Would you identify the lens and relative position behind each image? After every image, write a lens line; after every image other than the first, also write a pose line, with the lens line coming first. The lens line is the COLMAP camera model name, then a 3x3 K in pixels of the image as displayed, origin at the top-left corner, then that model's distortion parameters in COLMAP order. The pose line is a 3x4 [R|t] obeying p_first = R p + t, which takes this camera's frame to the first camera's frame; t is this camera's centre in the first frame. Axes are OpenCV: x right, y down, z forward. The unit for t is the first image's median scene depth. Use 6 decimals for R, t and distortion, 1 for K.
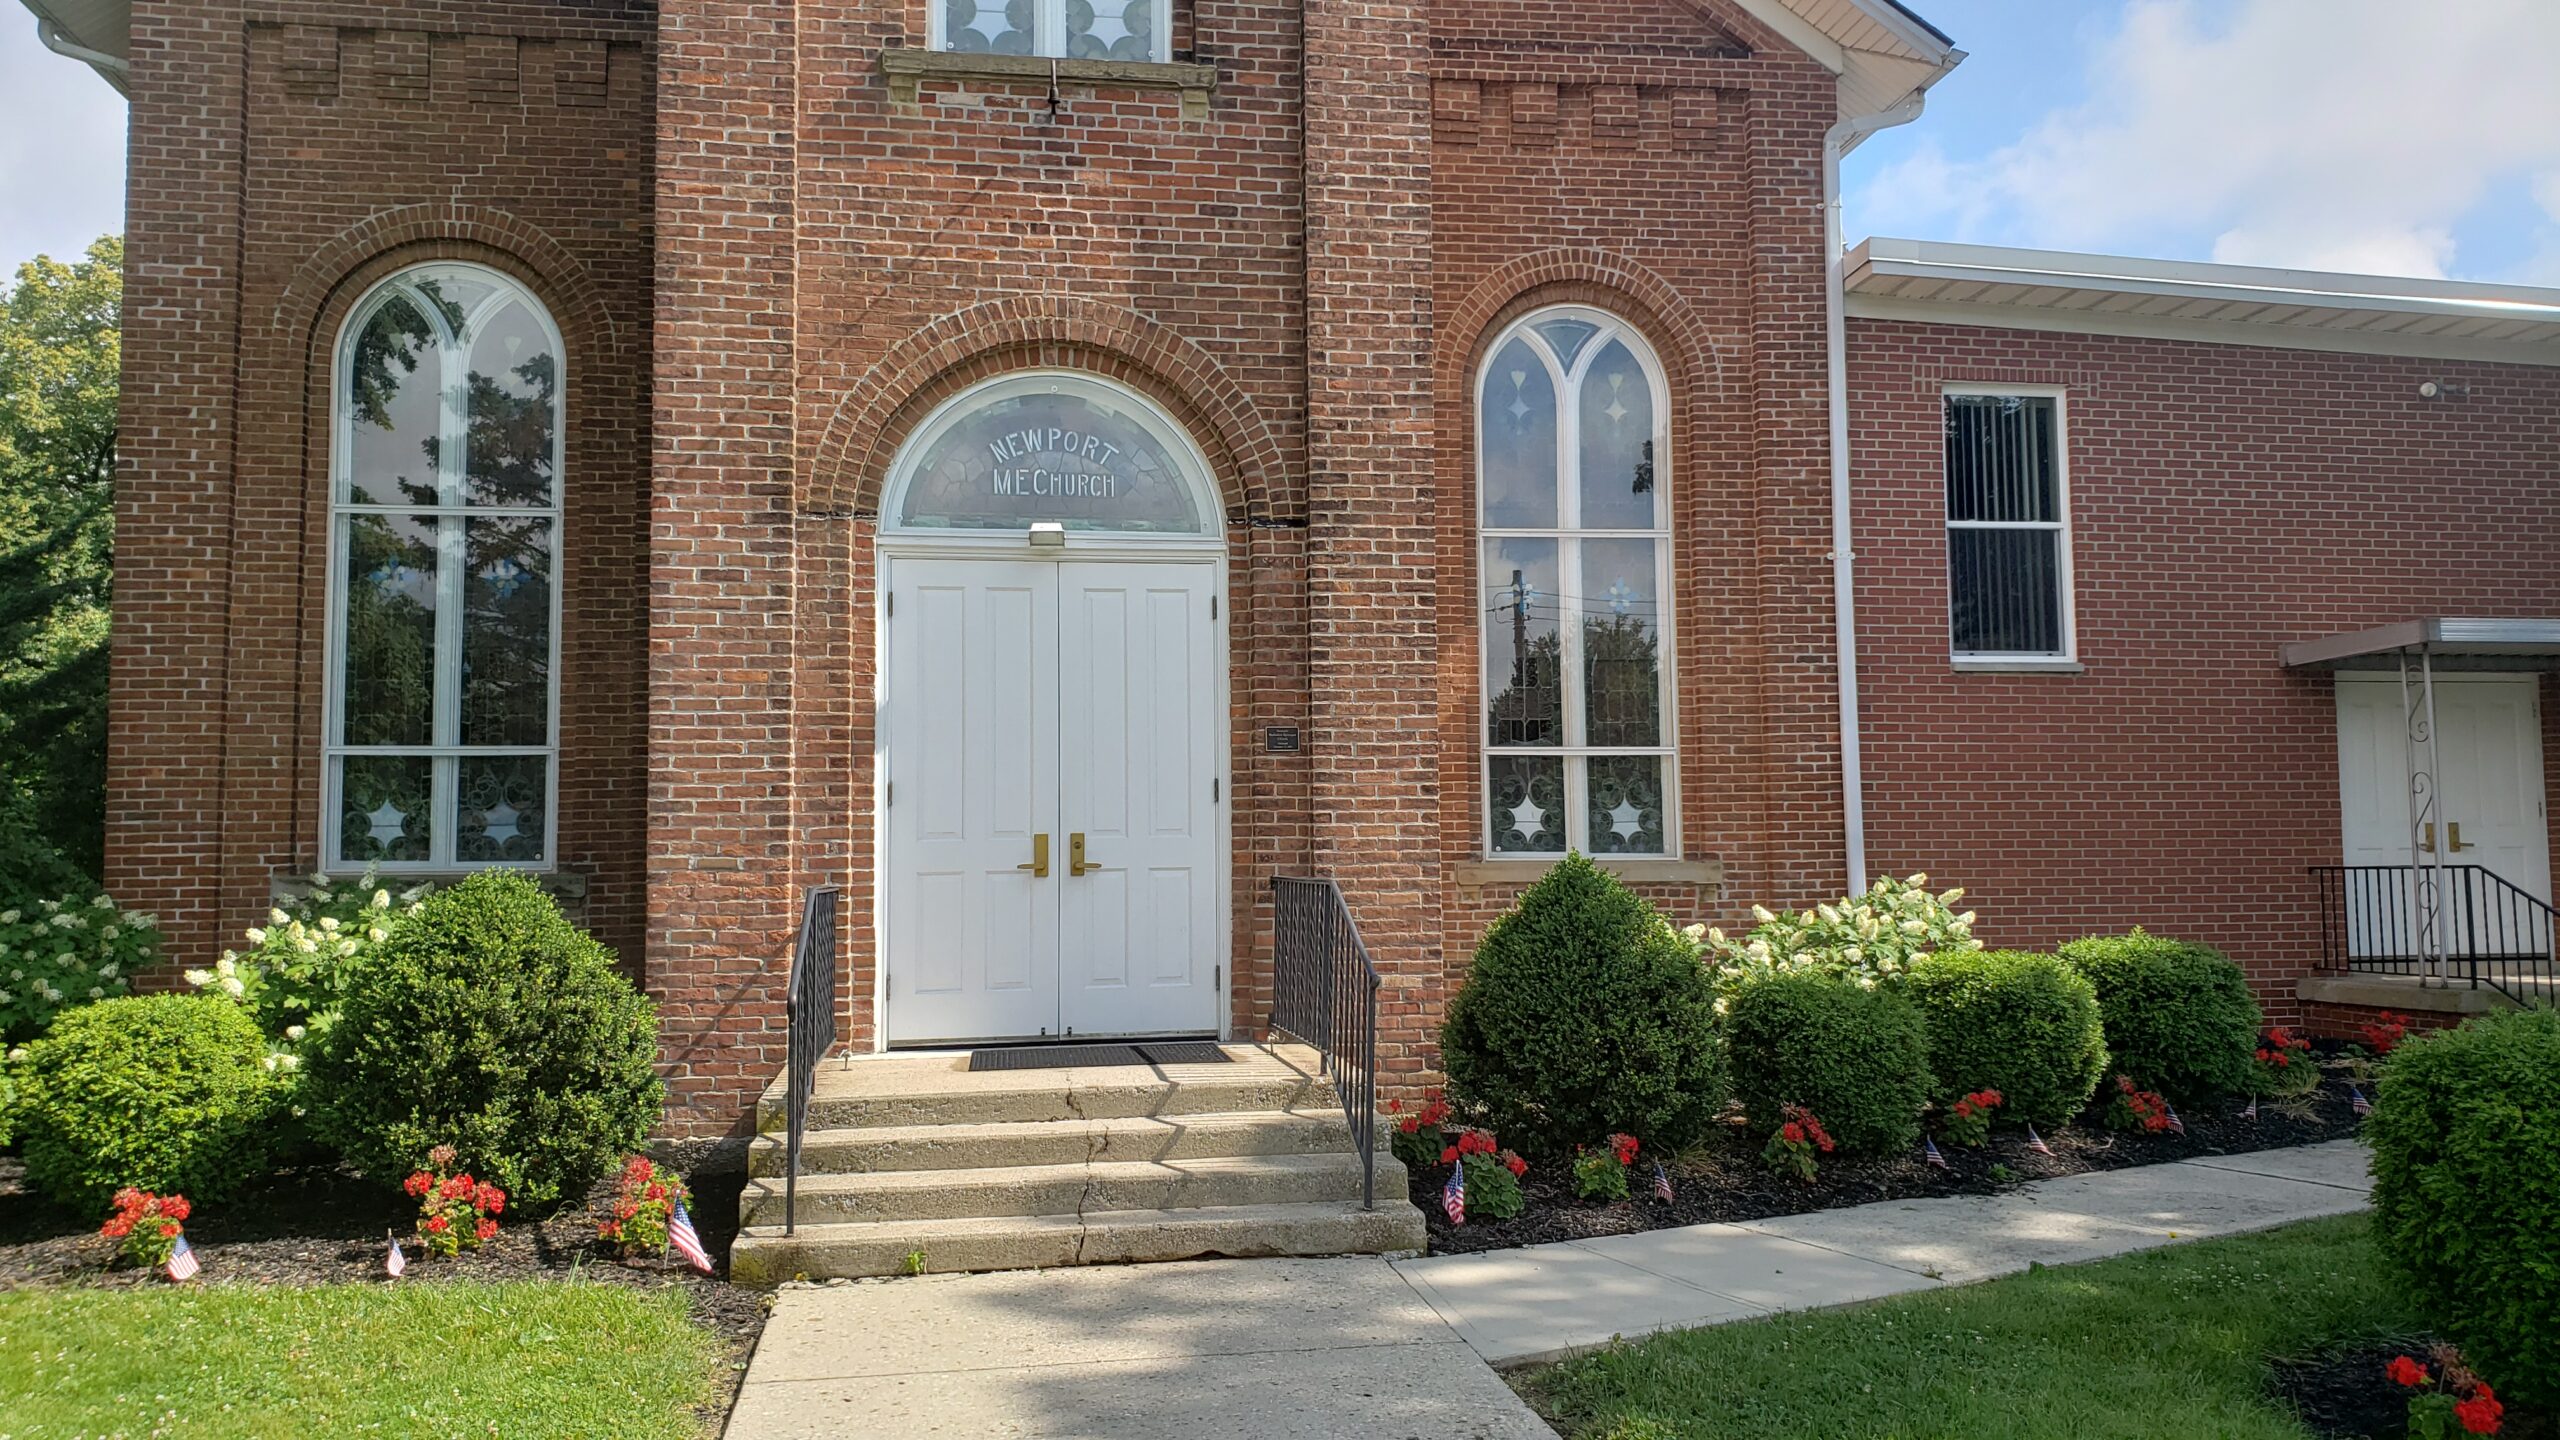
lens RADIAL K [[1973.4, 0, 1290.8], [0, 1973.4, 679.3], [0, 0, 1]] dist [0.081247, -0.185931]
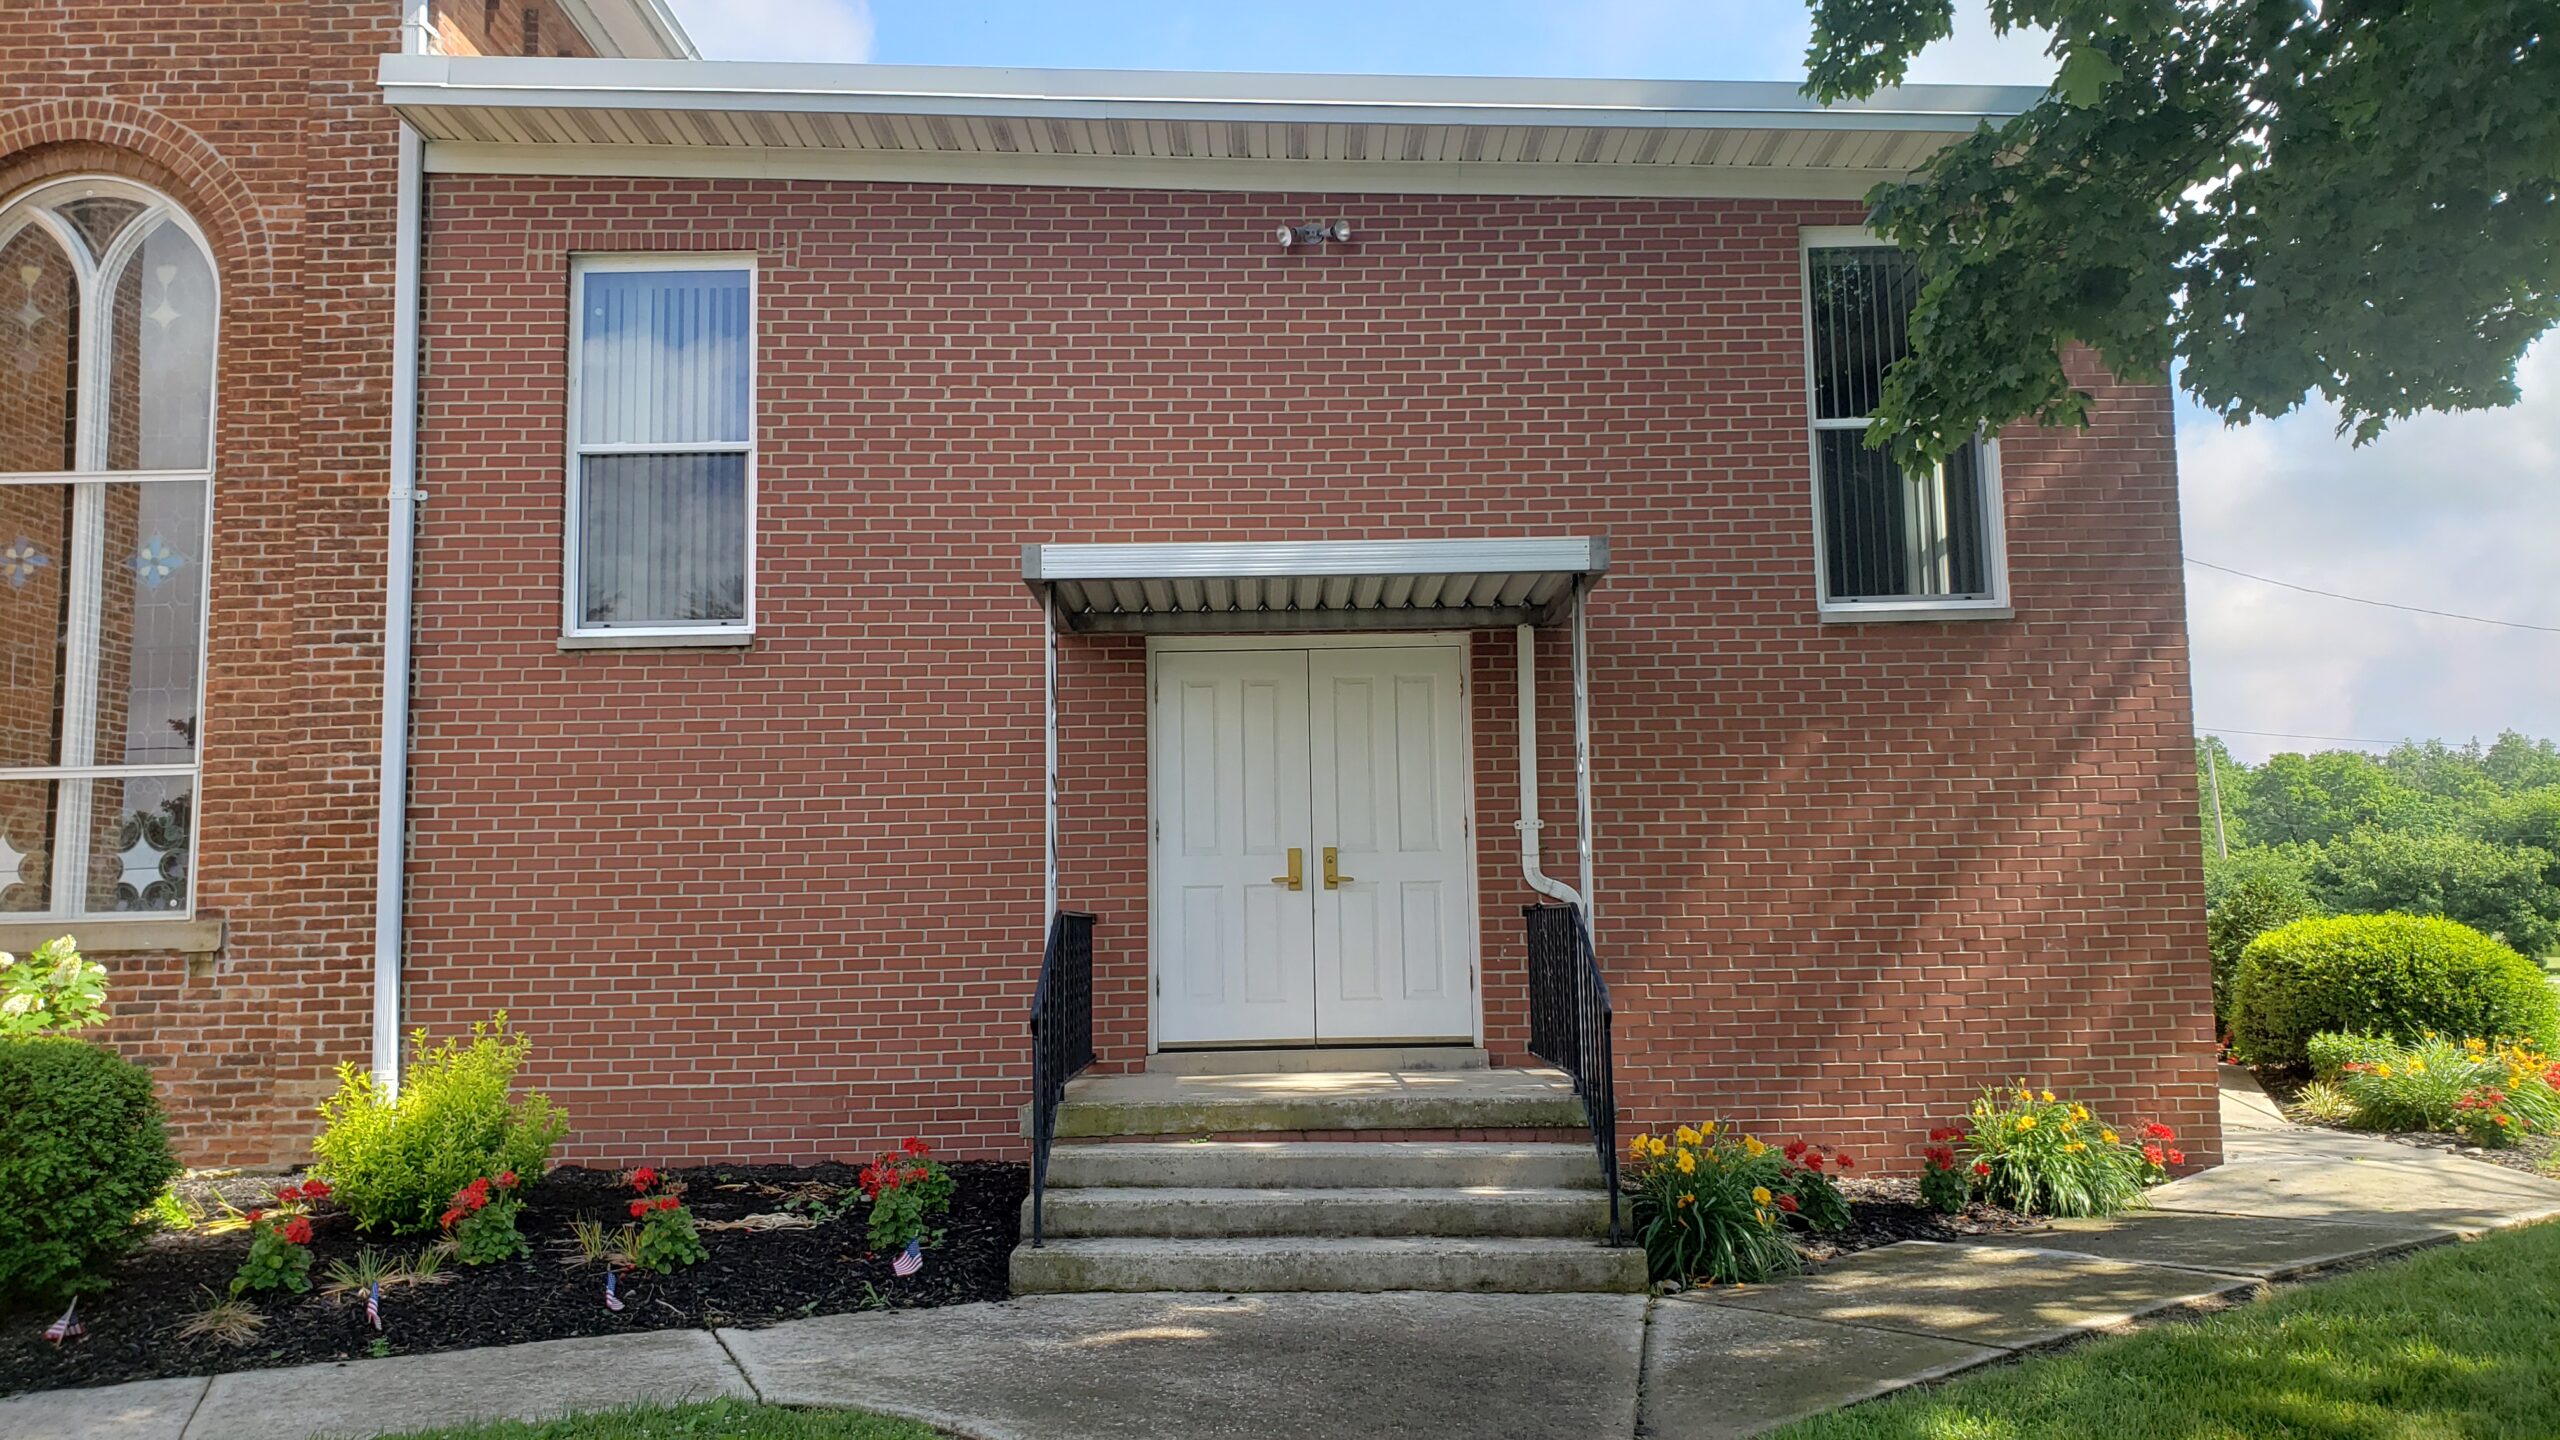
lens RADIAL K [[1991.4, 0, 1280.7], [0, 1991.4, 615.1], [0, 0, 1]] dist [0.014080, 0.011179]
pose [[0.991288, -0.029982, -0.128255, 0.685500], [0.024433, 0.998705, -0.044623, 0.022148], [0.129427, 0.041101, 0.990737, 0.314304]]
